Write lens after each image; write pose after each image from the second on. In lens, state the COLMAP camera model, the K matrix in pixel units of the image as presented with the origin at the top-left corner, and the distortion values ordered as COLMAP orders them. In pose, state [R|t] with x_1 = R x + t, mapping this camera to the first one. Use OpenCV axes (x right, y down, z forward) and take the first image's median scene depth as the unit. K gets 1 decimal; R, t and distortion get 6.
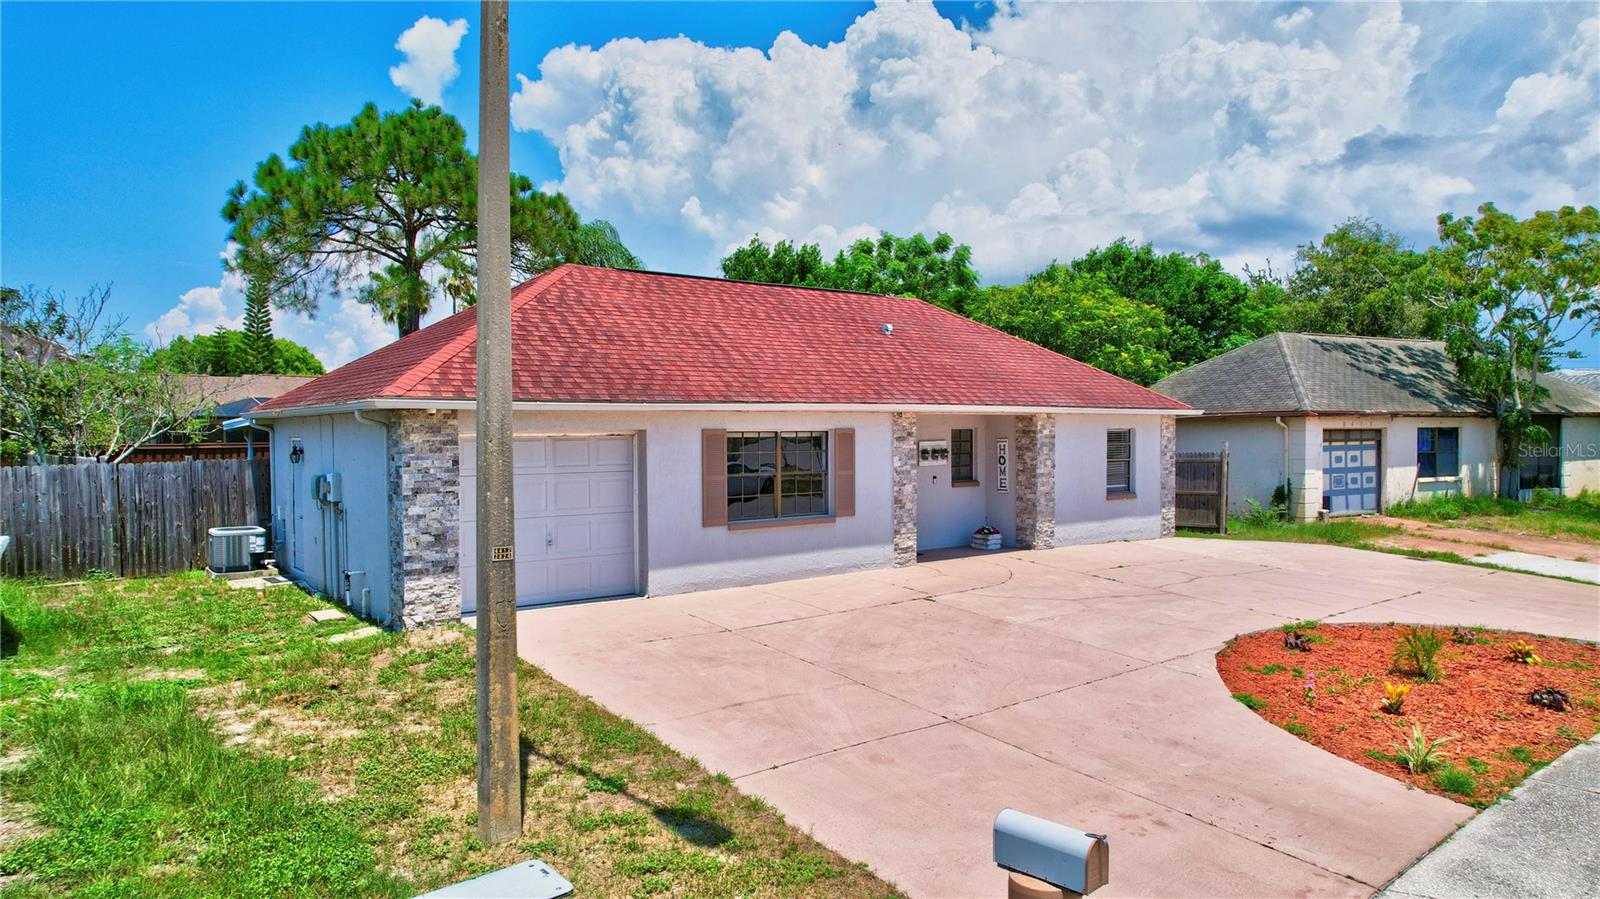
lens RADIAL K [[1023.2, 0, 811.1], [0, 1023.2, 464.9], [0, 0, 1]] dist [-0.073933, 0.063829]
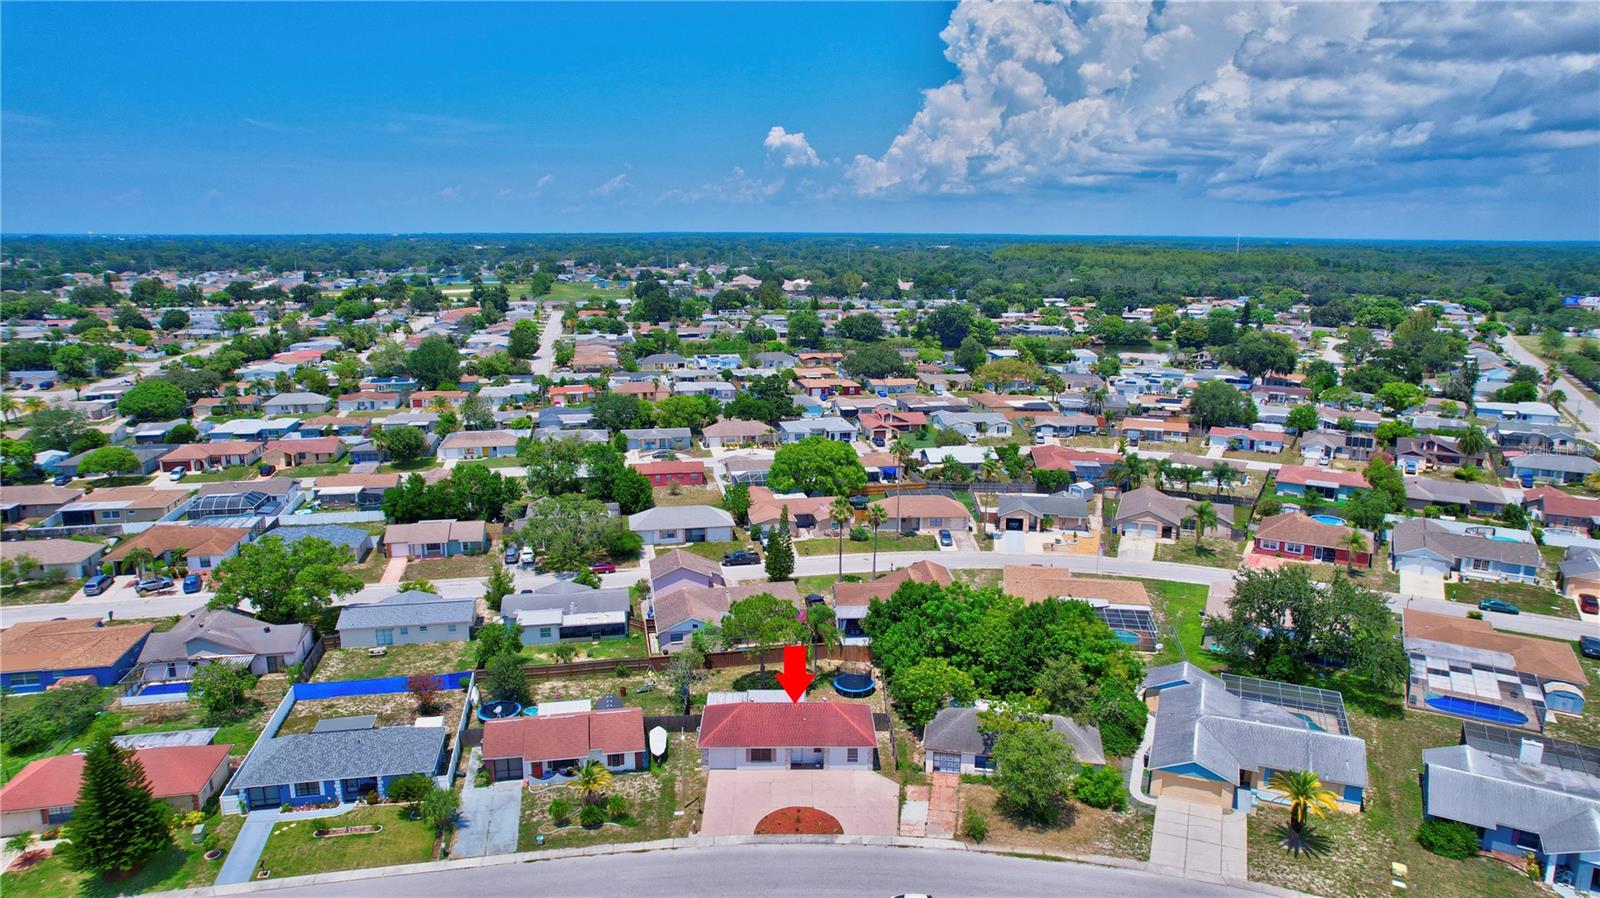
lens RADIAL K [[1023.2, 0, 806.9], [0, 1023.2, 453.4], [0, 0, 1]] dist [-0.073933, 0.063829]
pose [[0.793174, 0.142551, -0.592077, 2.941824], [-0.030267, 0.980244, 0.195460, -2.460995], [0.608243, -0.137113, 0.781819, -2.801850]]
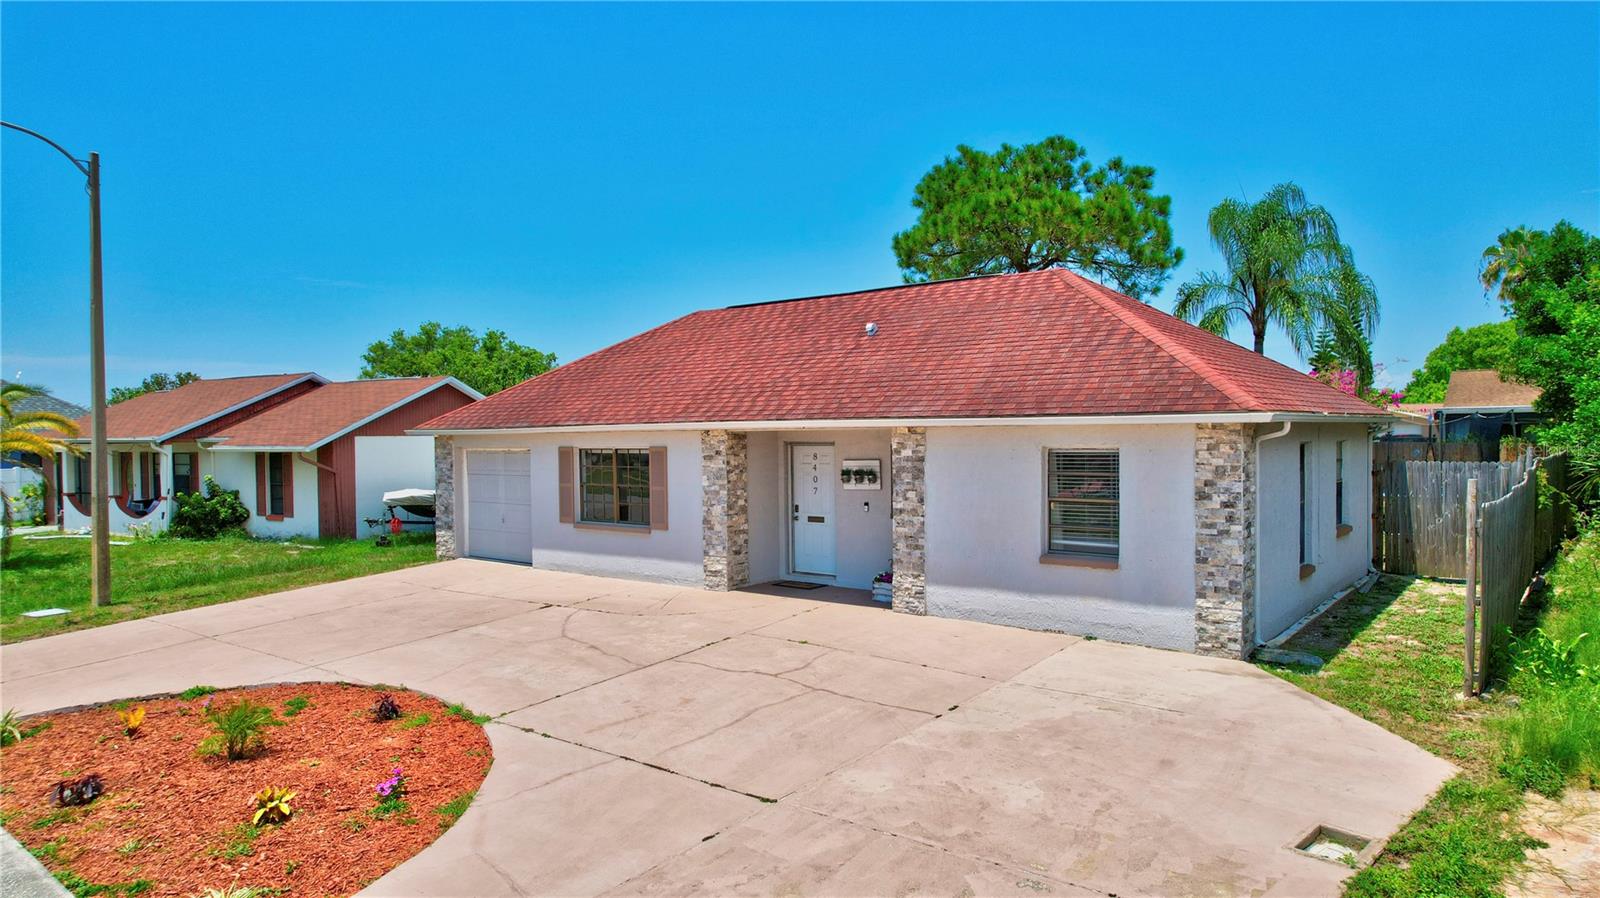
lens RADIAL K [[1023.2, 0, 808.1], [0, 1023.2, 451.1], [0, 0, 1]] dist [-0.073933, 0.063829]
pose [[0.222194, 0.020470, -0.974788, 0.933958], [-0.023549, 0.999601, 0.015624, -0.043453], [0.974718, 0.019484, 0.222587, 0.778379]]
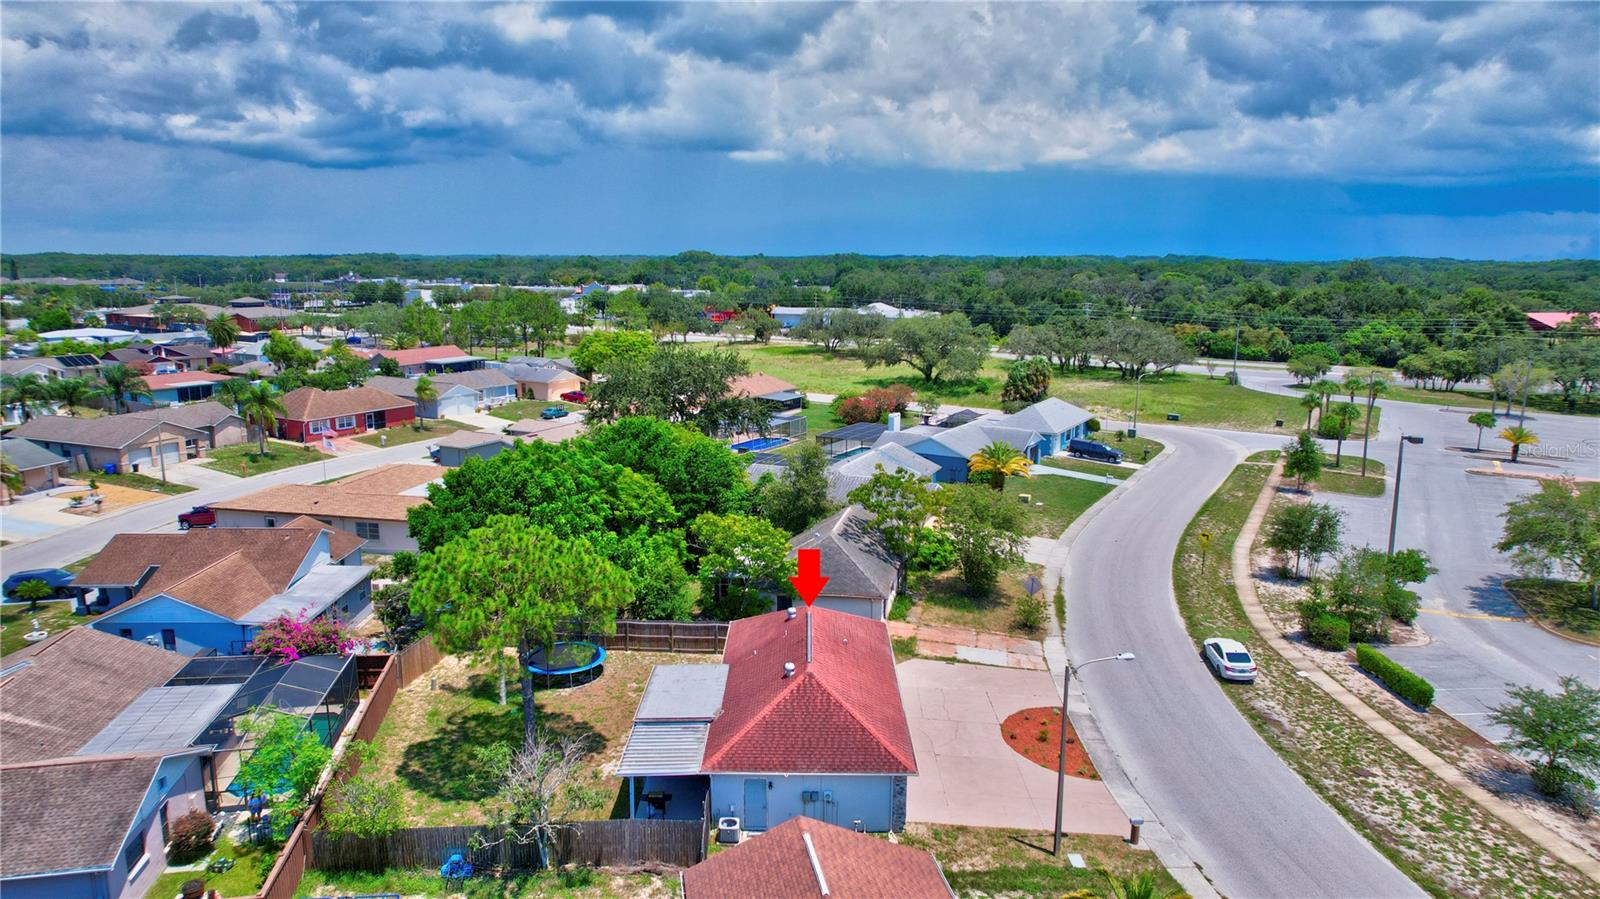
lens RADIAL K [[1023.2, 0, 806.9], [0, 1023.2, 446.7], [0, 0, 1]] dist [-0.073933, 0.063829]
pose [[0.621986, -0.131356, 0.771932, -1.928258], [0.014609, 0.987604, 0.156285, -1.035635], [-0.782892, -0.085929, 0.616194, -0.456382]]
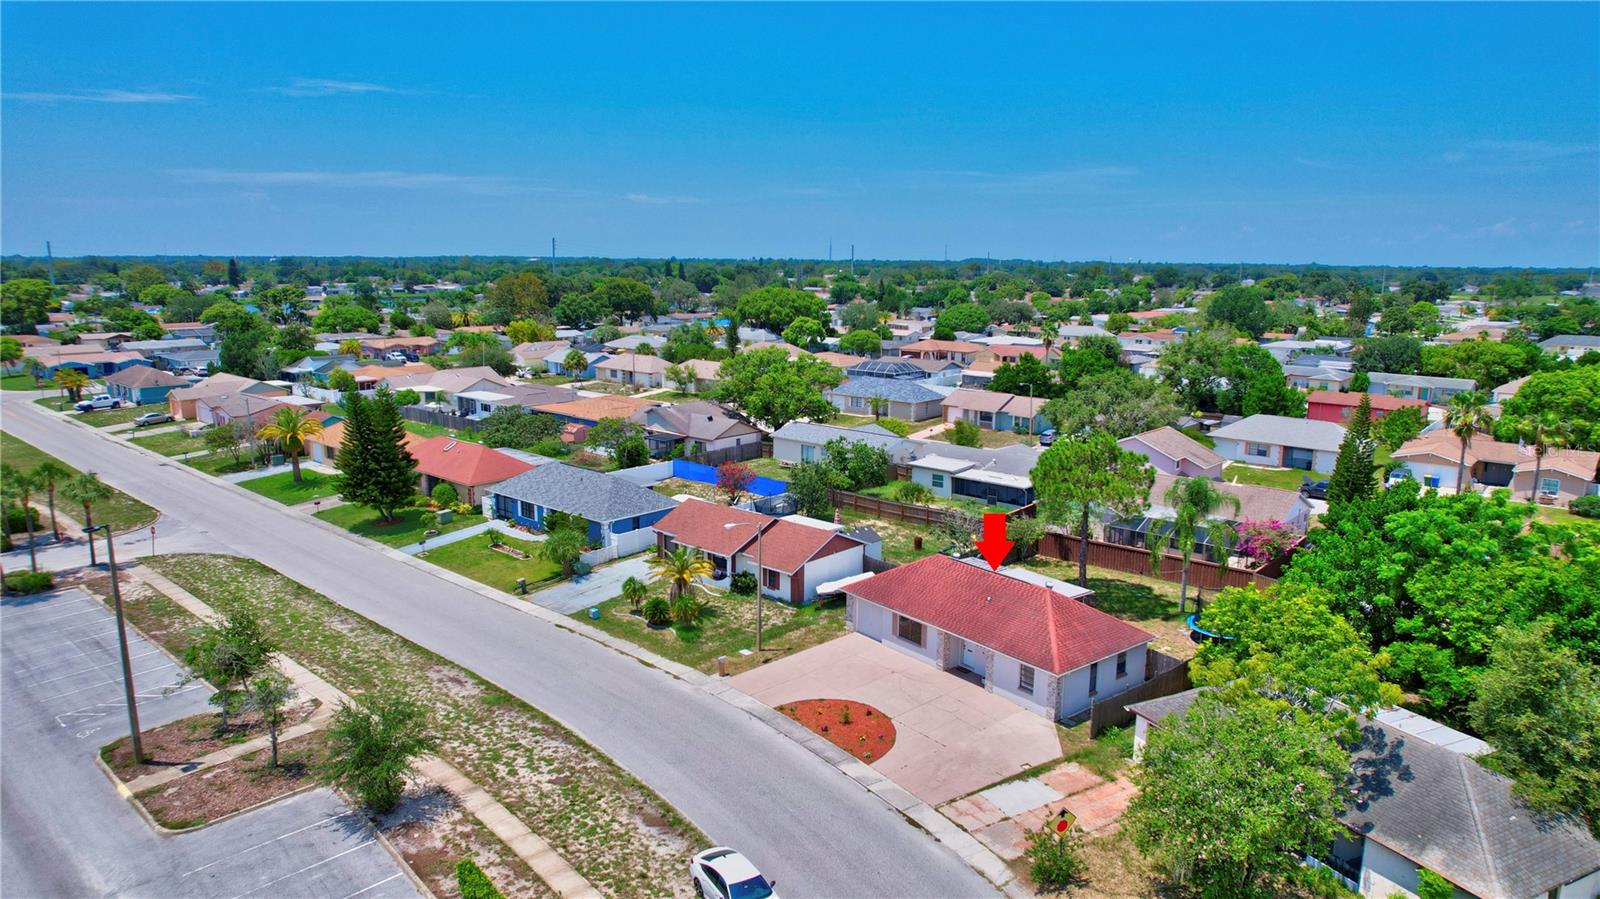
lens RADIAL K [[1023.2, 0, 804.8], [0, 1023.2, 444.8], [0, 0, 1]] dist [-0.073933, 0.063829]
pose [[-0.009629, 0.188581, -0.982011, 2.918381], [-0.039400, 0.981222, 0.188815, -1.117647], [0.999177, 0.040509, -0.002018, 0.476583]]
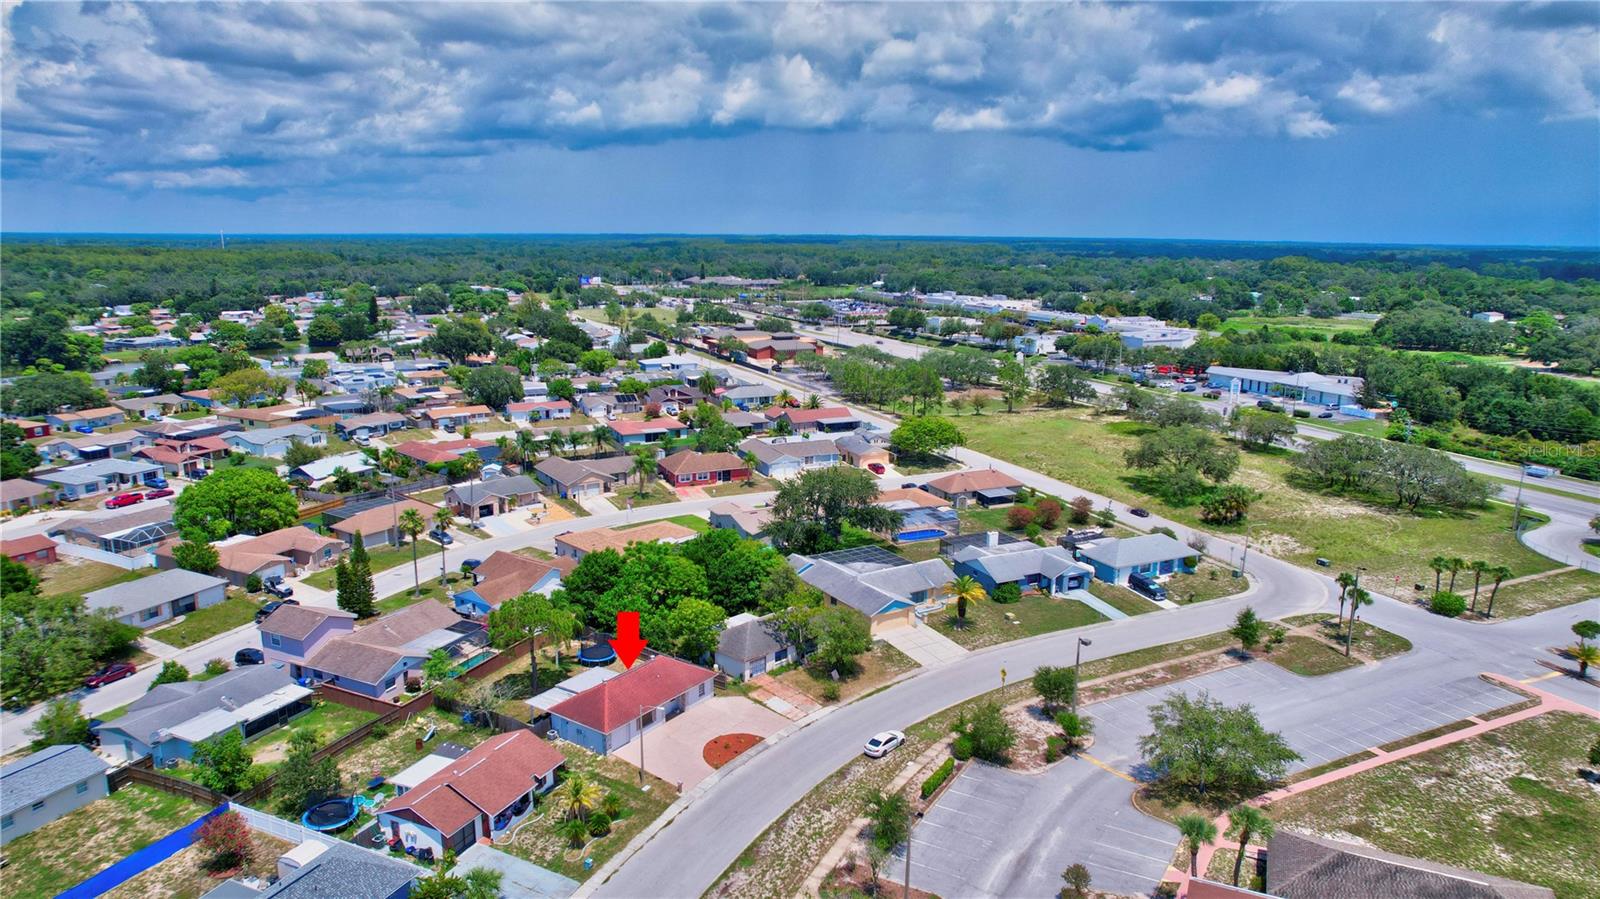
lens RADIAL K [[1023.2, 0, 804.0], [0, 1023.2, 447.5], [0, 0, 1]] dist [-0.073933, 0.063829]
pose [[0.956910, -0.044990, 0.286877, -0.705687], [-0.006313, 0.984468, 0.175449, -2.370340], [-0.290315, -0.169700, 0.941764, -4.280532]]
